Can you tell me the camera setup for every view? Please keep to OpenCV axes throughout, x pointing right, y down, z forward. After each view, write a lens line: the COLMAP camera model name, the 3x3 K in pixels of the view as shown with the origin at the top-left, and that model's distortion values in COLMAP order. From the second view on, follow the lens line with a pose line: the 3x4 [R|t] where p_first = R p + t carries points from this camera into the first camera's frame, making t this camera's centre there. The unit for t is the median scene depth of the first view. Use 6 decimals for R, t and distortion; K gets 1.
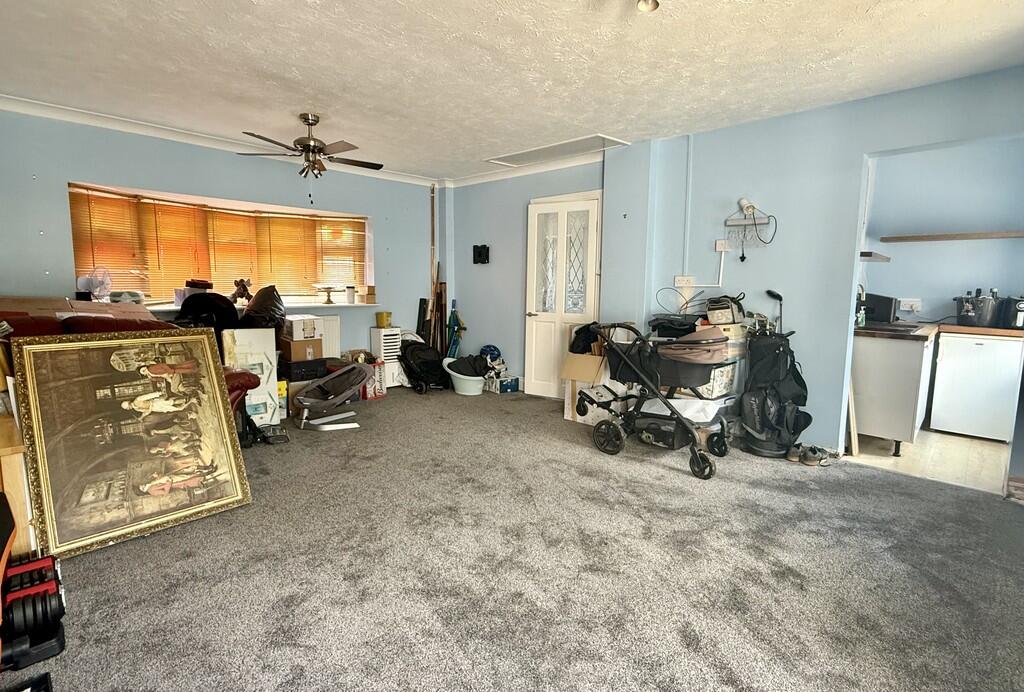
lens RADIAL K [[490.5, 0, 512.0], [0, 490.5, 346.0], [0, 0, 1]] dist [0.002265, 0.000460]
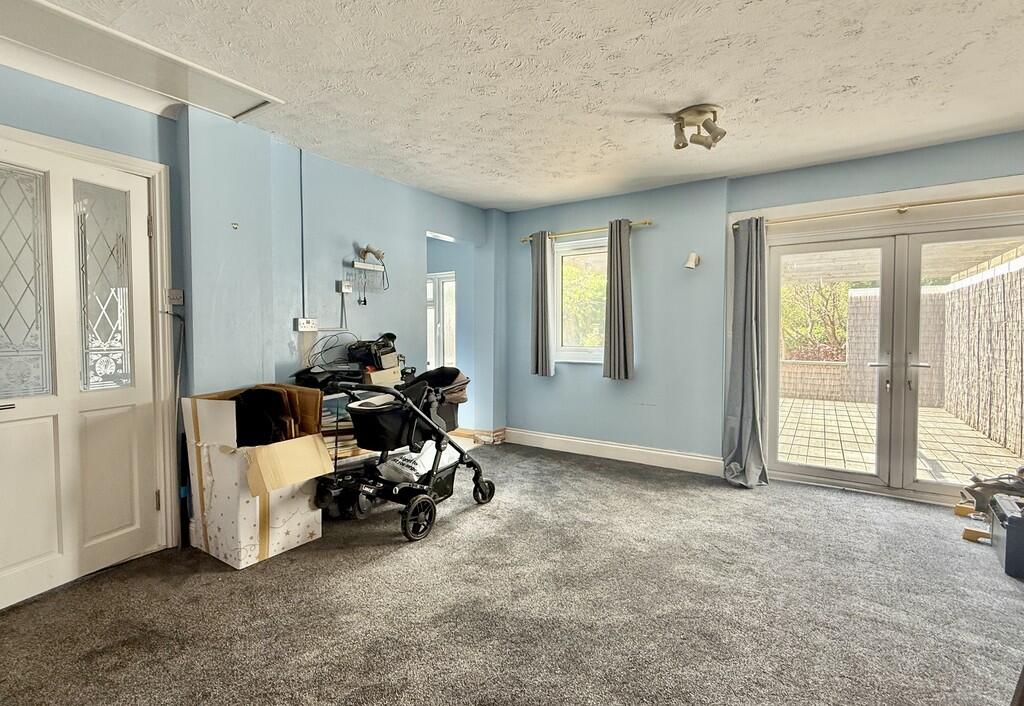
lens RADIAL K [[489.8, 0, 508.0], [0, 489.8, 344.1], [0, 0, 1]] dist [-0.001626, -0.000347]
pose [[-0.169436, -0.044108, 0.984554, -0.728305], [0.122631, 0.990291, 0.065469, -0.156742], [-0.977882, 0.131829, -0.162381, 1.151559]]
